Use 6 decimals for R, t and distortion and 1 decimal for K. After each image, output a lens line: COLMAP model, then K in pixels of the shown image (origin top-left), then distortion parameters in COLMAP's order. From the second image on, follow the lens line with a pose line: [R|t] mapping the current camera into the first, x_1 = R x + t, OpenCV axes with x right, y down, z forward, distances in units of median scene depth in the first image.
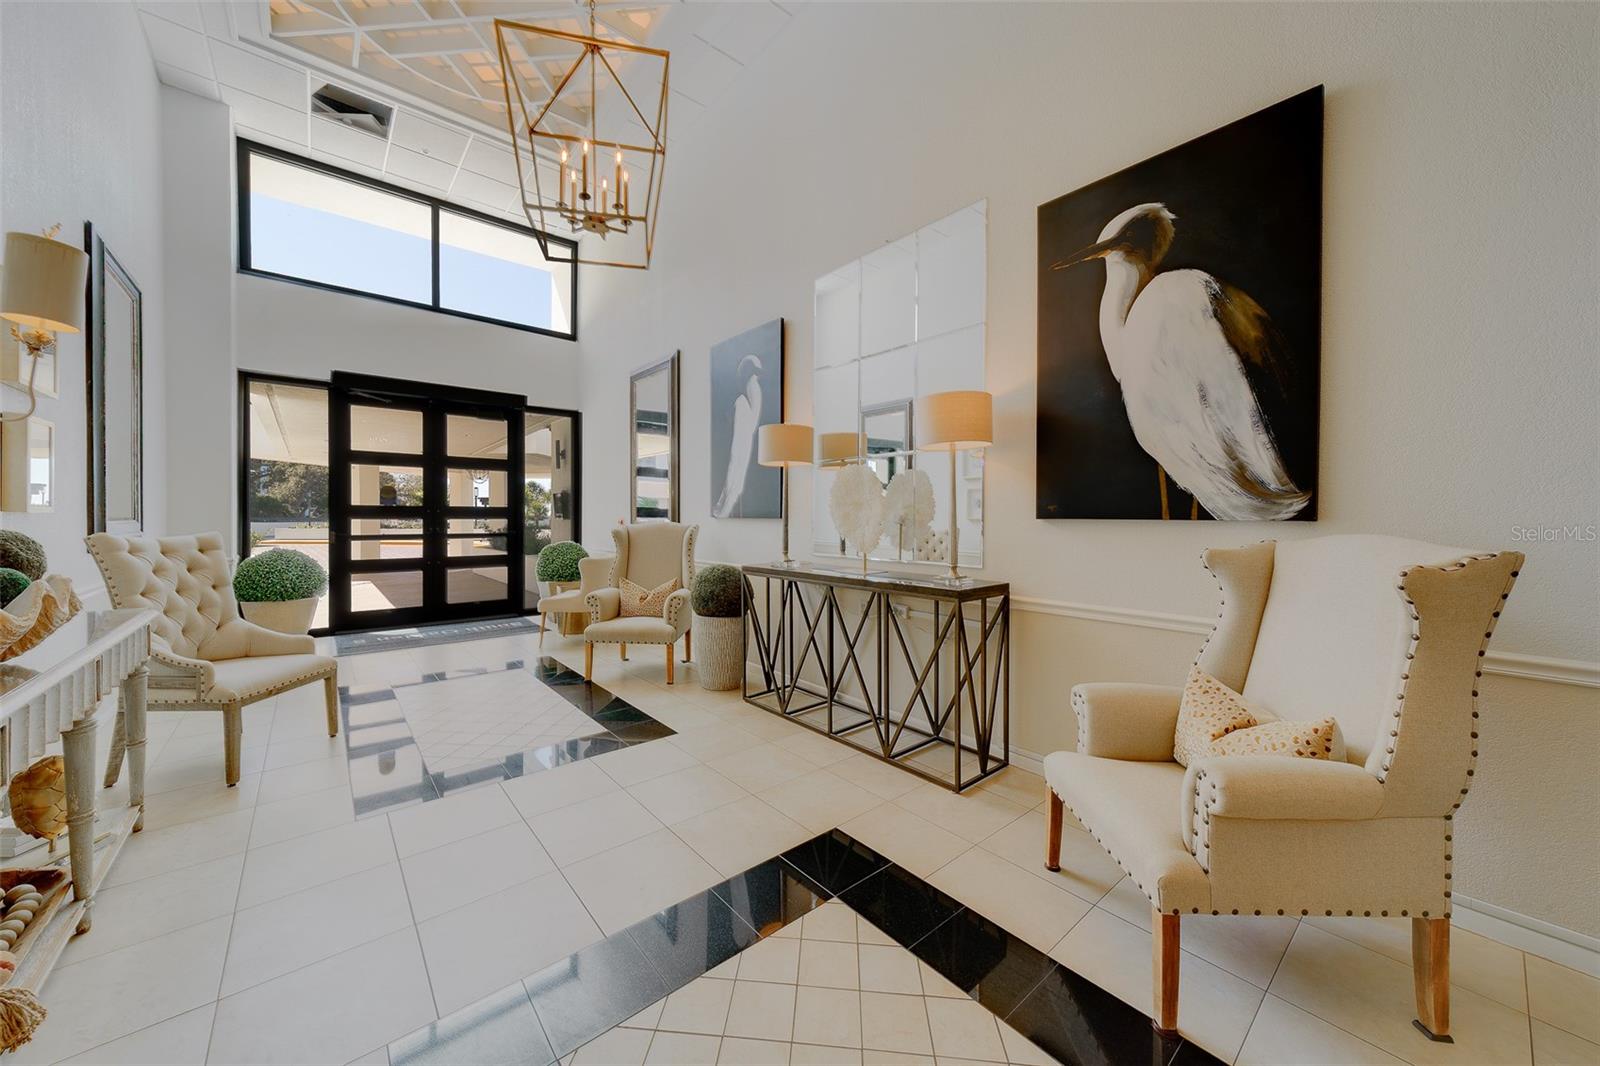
lens RADIAL K [[560.1, 0, 798.7], [0, 560.1, 520.0], [0, 0, 1]] dist [0.006243, -0.000138]
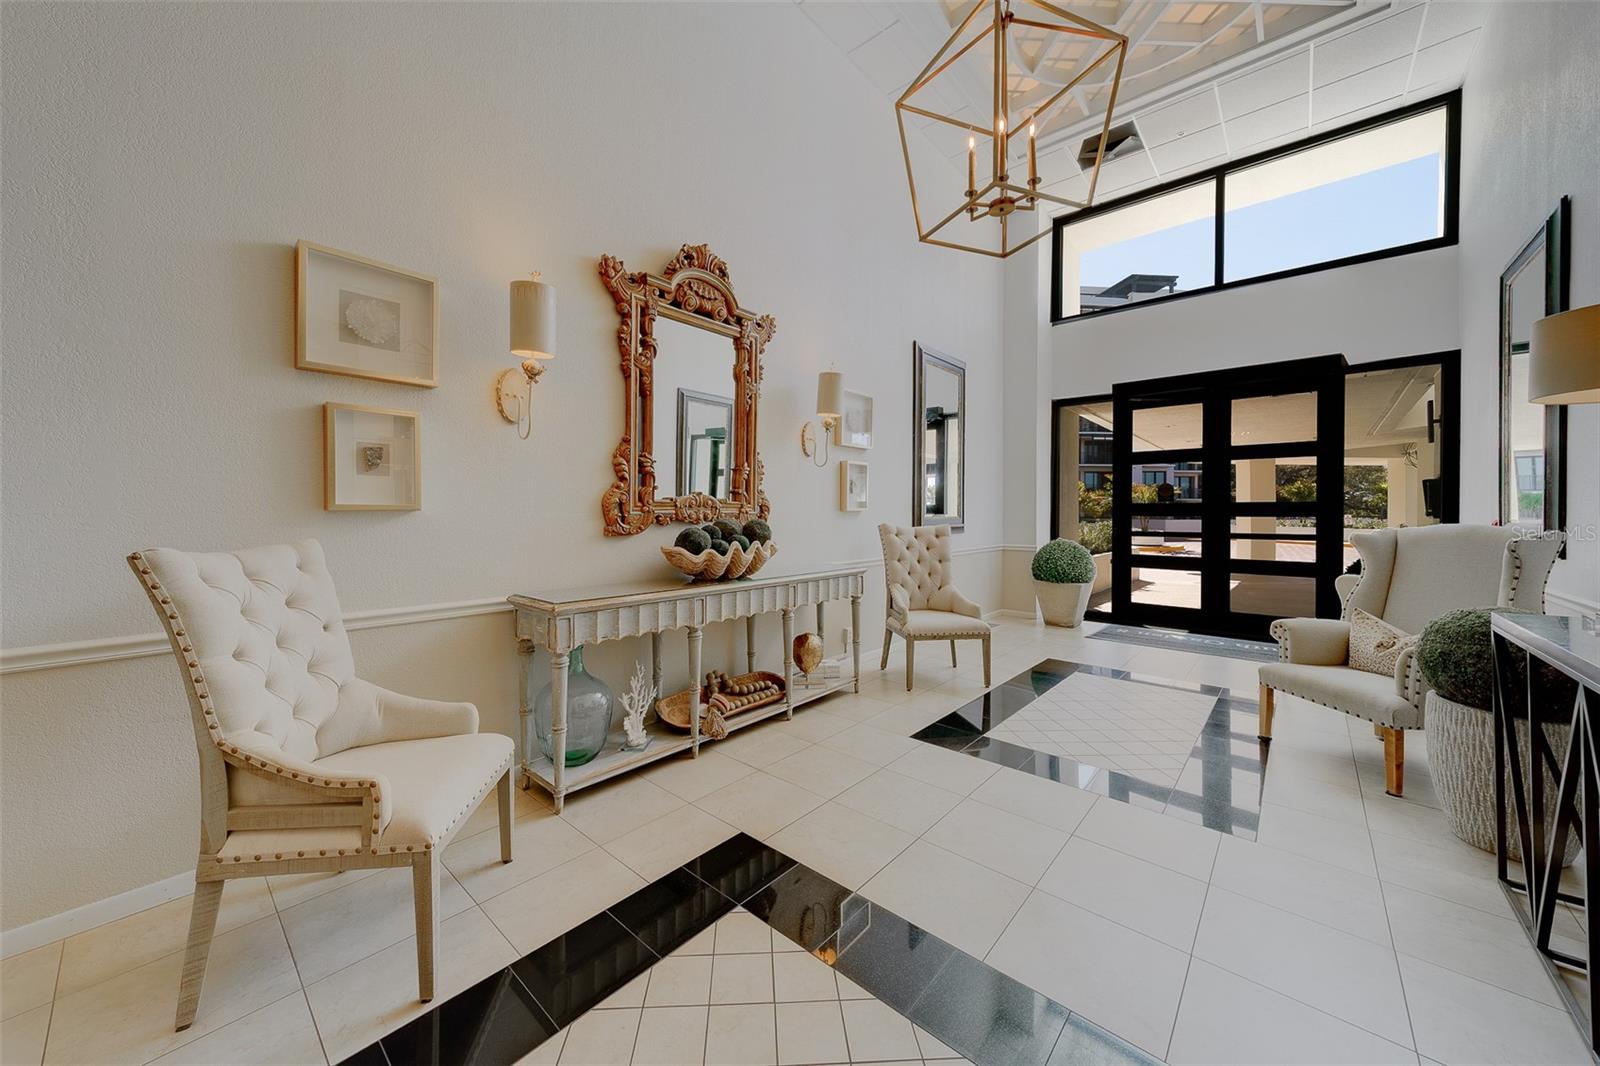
lens RADIAL K [[580.4, 0, 781.7], [0, 580.4, 512.9], [0, 0, 1]] dist [0.001648, -0.000070]
pose [[0.130828, -0.000196, -0.991405, 0.218298], [-0.007232, 0.999973, -0.001152, -0.002198], [0.991379, 0.007321, 0.130823, 0.190171]]
